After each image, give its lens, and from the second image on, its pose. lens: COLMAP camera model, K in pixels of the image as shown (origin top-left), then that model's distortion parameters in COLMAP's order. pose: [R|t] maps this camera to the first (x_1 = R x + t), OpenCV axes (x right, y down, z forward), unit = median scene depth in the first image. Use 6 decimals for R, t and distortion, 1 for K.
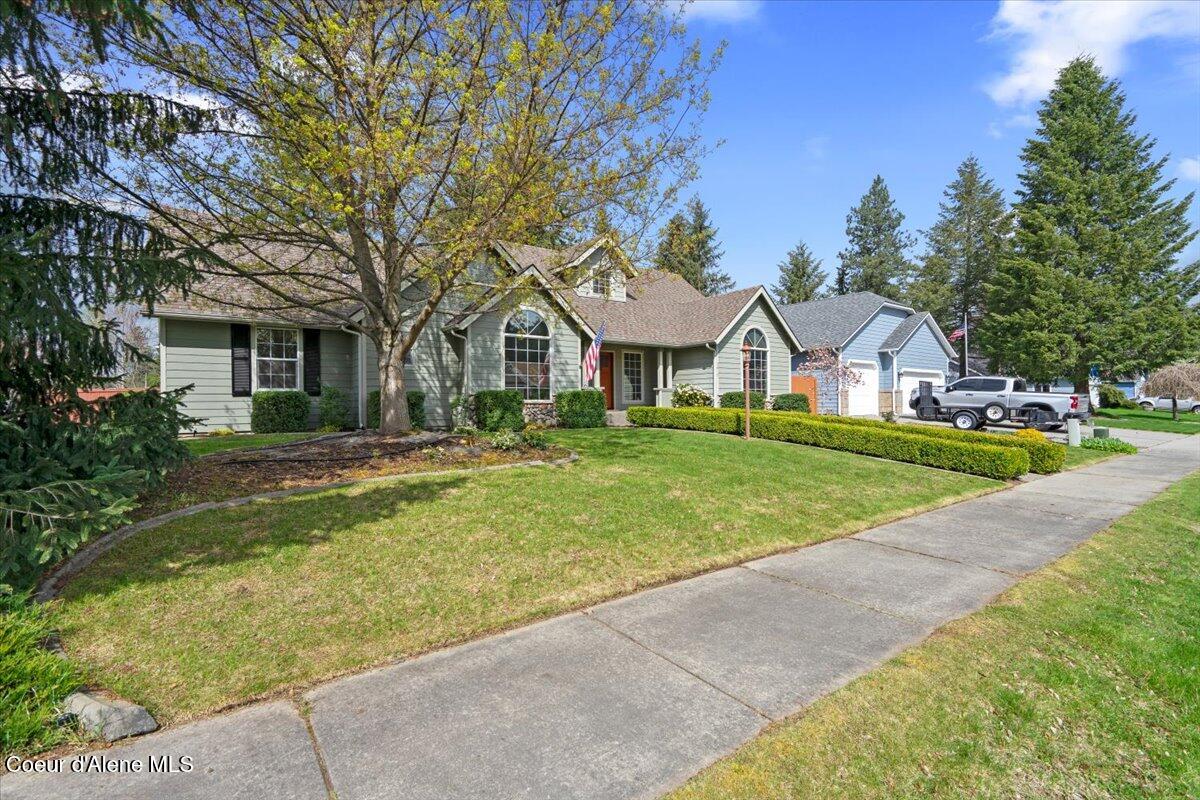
lens RADIAL K [[537.2, 0, 603.6], [0, 537.2, 405.6], [0, 0, 1]] dist [-0.005674, 0.001433]
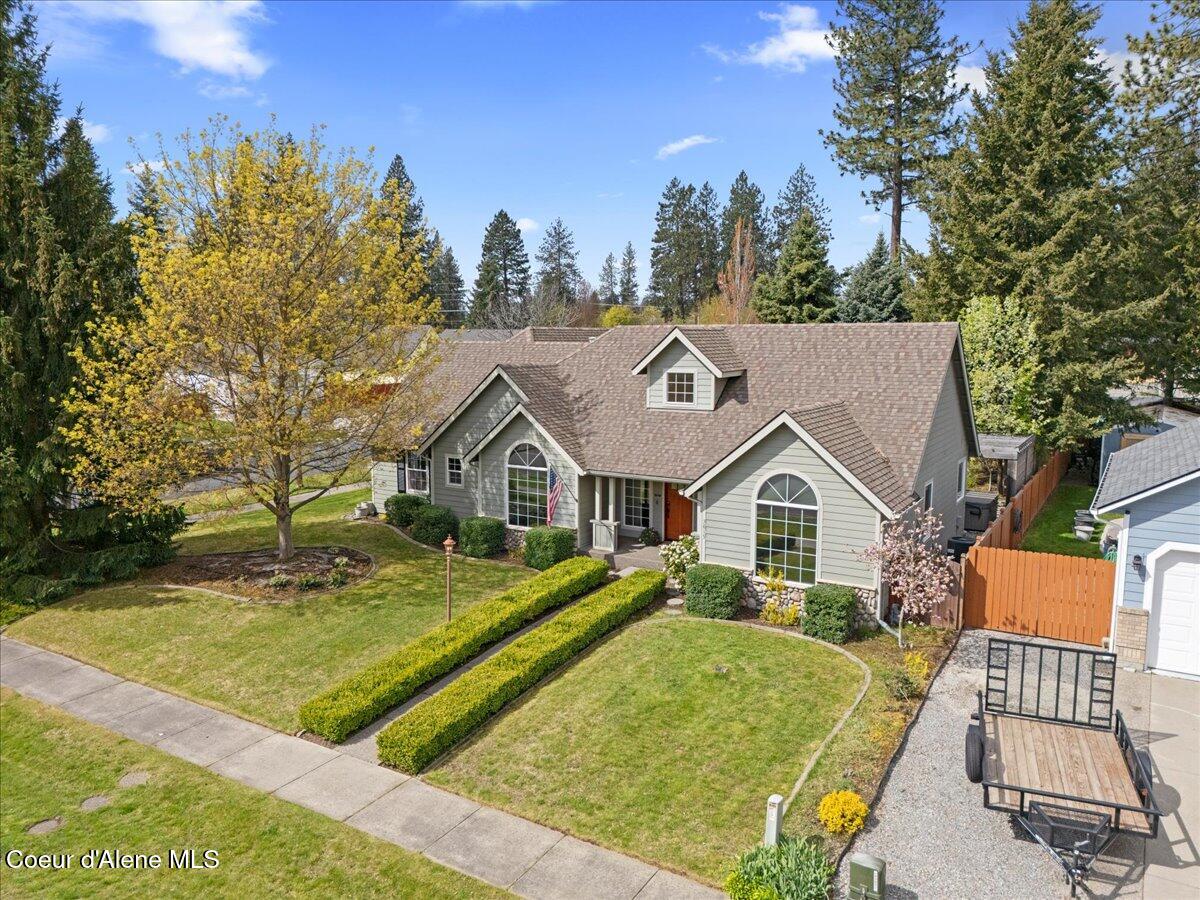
lens RADIAL K [[881.2, 0, 603.2], [0, 881.2, 442.3], [0, 0, 1]] dist [0.054794, -0.015522]
pose [[0.374274, 0.123108, -0.919110, 1.228371], [-0.006856, 0.991489, 0.130011, -0.333979], [0.927293, -0.042359, 0.371932, 0.422299]]
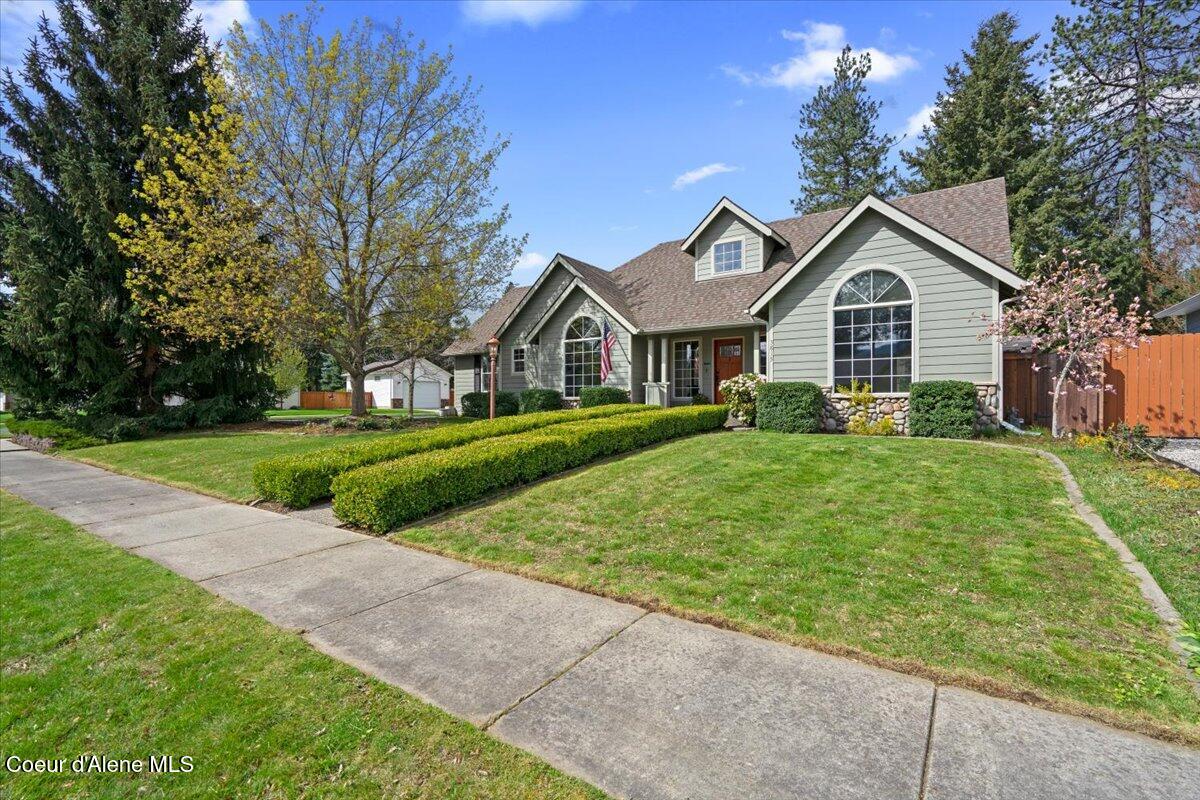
lens RADIAL K [[537.2, 0, 602.3], [0, 537.2, 409.9], [0, 0, 1]] dist [-0.005674, 0.001433]
pose [[0.320438, 0.019894, -0.947061, 0.773391], [-0.004097, 0.999799, 0.019615, -0.004859], [0.947261, -0.002405, 0.320455, 0.569959]]
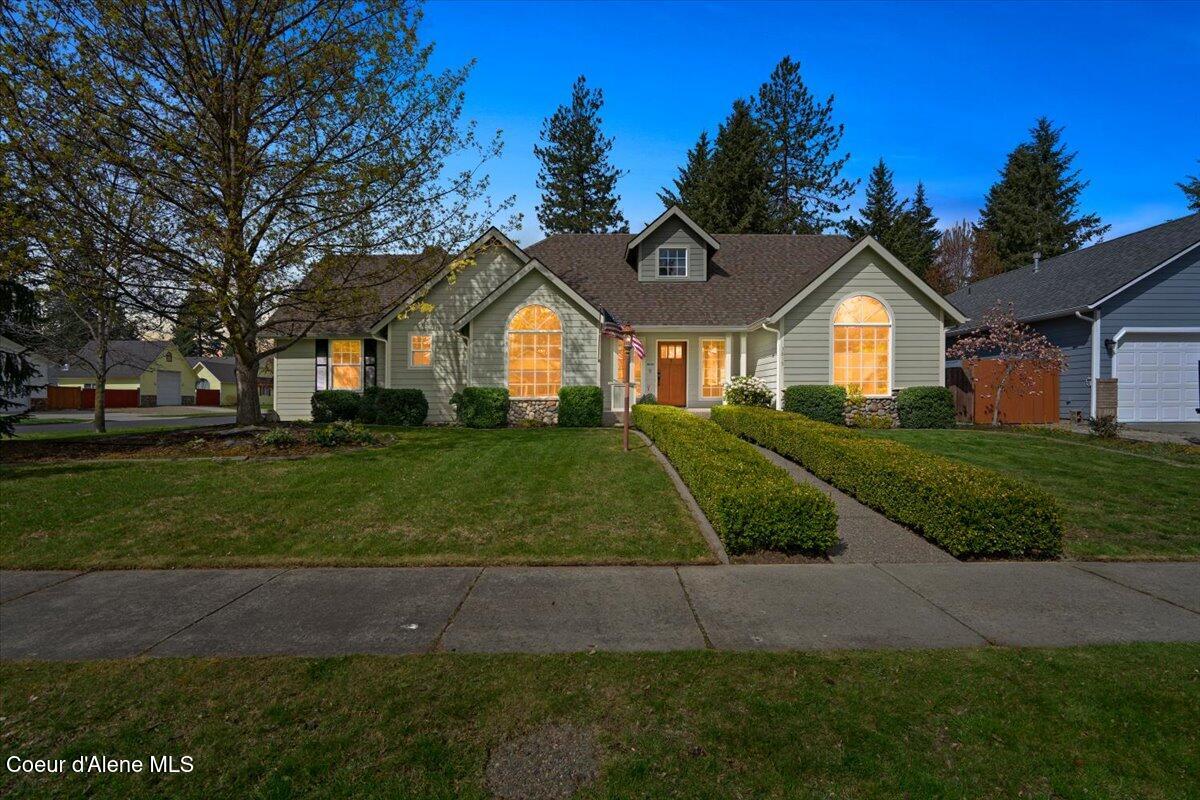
lens RADIAL K [[537.2, 0, 603.7], [0, 537.2, 419.6], [0, 0, 1]] dist [-0.005674, 0.001433]
pose [[0.817566, 0.025005, -0.575292, 0.436671], [-0.004626, 0.999310, 0.036861, -0.004807], [0.575817, -0.027475, 0.817117, 0.224849]]
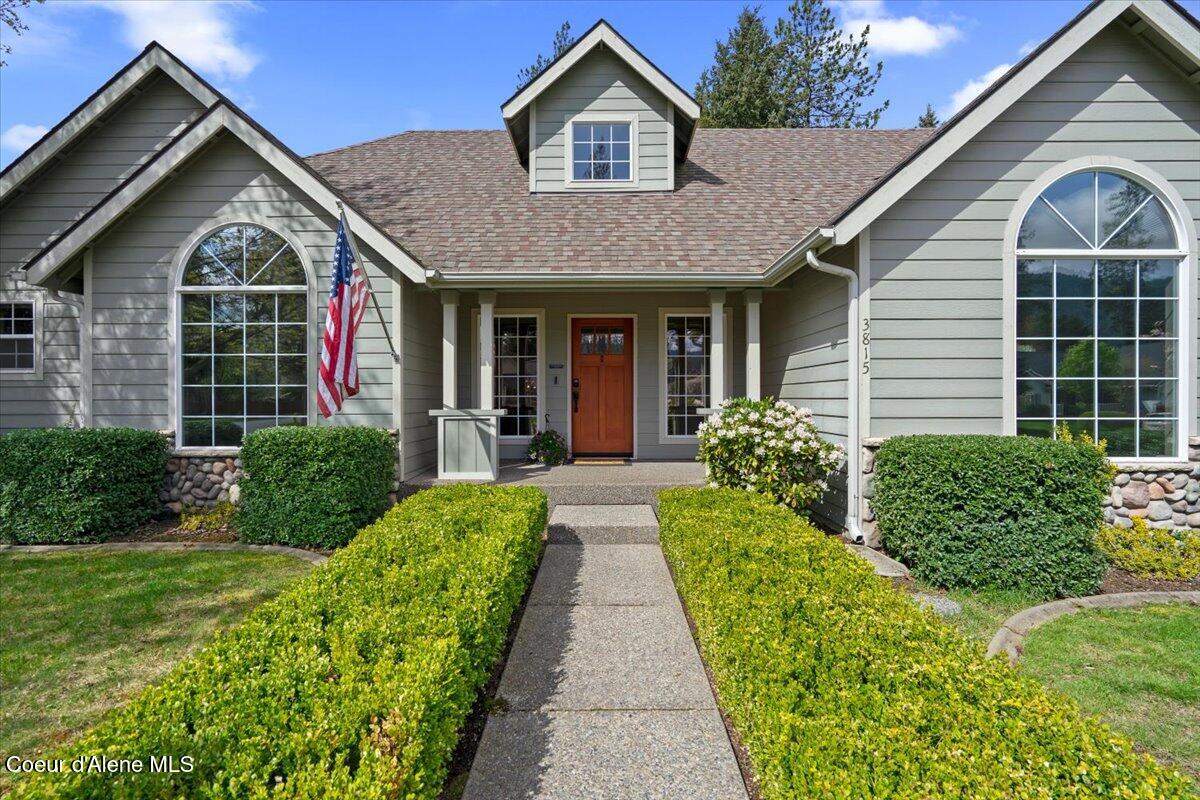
lens RADIAL K [[537.2, 0, 604.6], [0, 537.2, 405.1], [0, 0, 1]] dist [-0.005674, 0.001433]
pose [[0.803047, 0.010343, -0.595826, 0.260500], [-0.003723, 0.999917, 0.012339, -0.040638], [0.595904, -0.007691, 0.803019, 0.701269]]
